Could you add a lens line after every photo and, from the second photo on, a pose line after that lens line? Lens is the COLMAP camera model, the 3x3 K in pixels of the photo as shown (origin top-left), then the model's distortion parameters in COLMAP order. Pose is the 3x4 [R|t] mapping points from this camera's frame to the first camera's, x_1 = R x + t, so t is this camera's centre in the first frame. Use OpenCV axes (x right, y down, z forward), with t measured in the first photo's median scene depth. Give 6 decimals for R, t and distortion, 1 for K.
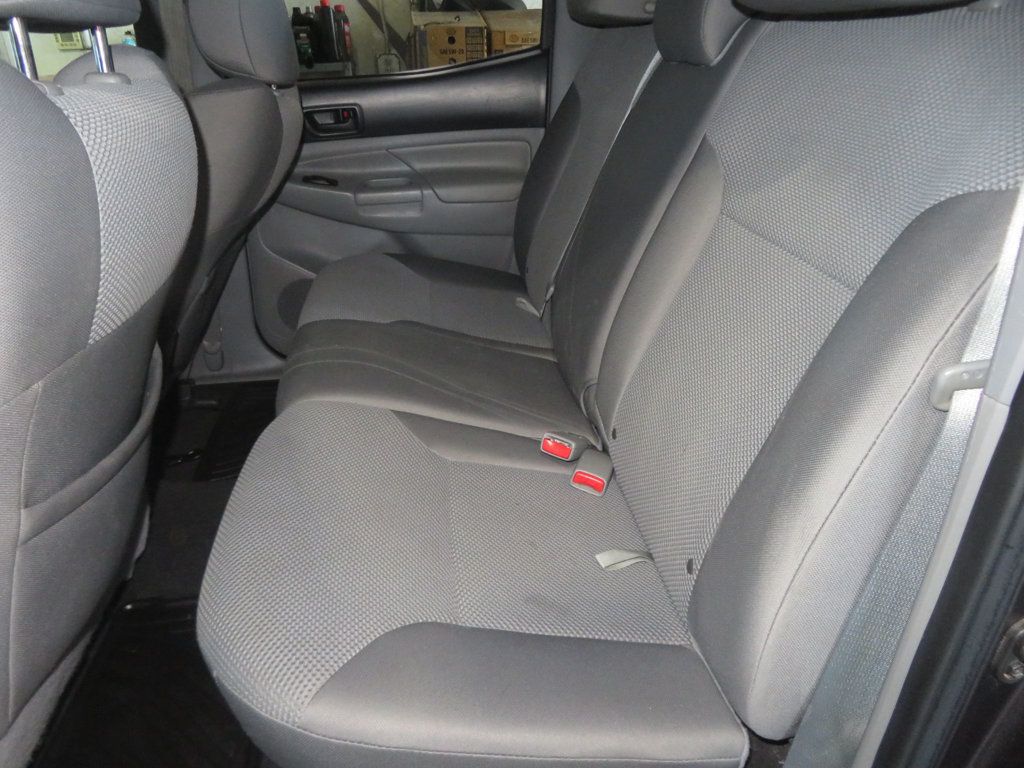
lens RADIAL K [[742.2, 0, 507.4], [0, 742.2, 387.1], [0, 0, 1]] dist [-0.014000, 0.015063]
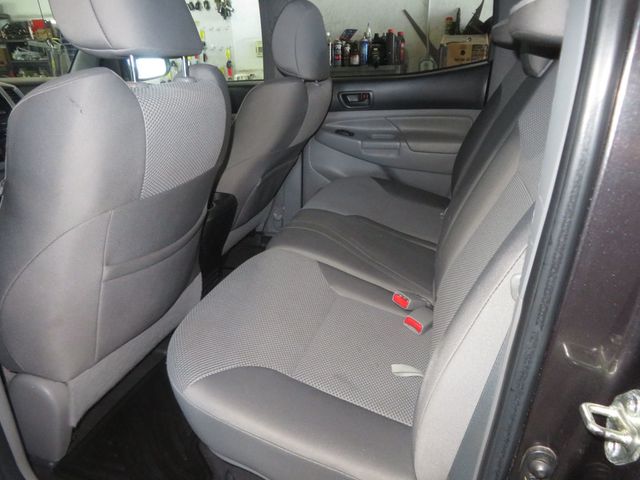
lens RADIAL K [[463.9, 0, 317.6], [0, 463.9, 239.8], [0, 0, 1]] dist [-0.014000, 0.015063]
pose [[0.907465, 0.157640, -0.389431, 0.261432], [-0.175624, 0.984398, -0.010764, -0.006804], [0.381658, 0.078162, 0.920993, -0.036314]]
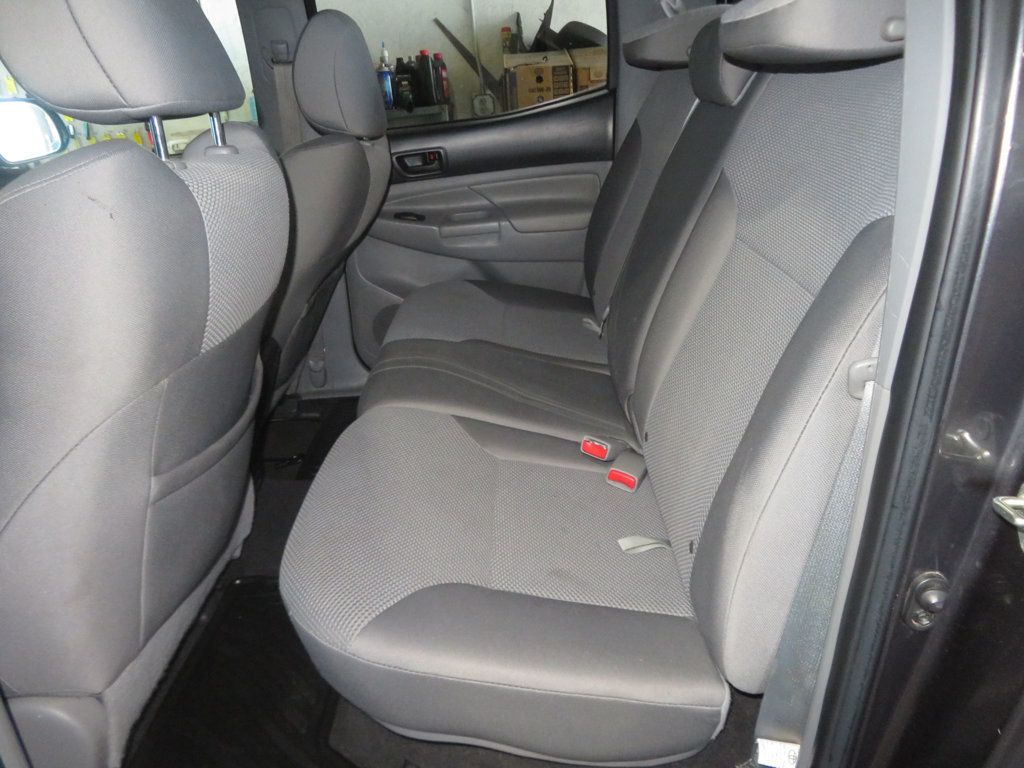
lens RADIAL K [[742.2, 0, 507.2], [0, 742.2, 386.7], [0, 0, 1]] dist [-0.014000, 0.015063]
pose [[0.989359, -0.000637, -0.145496, 0.092382], [-0.004295, 0.999427, -0.033585, 0.024512], [0.145434, 0.033852, 0.988789, -0.125048]]
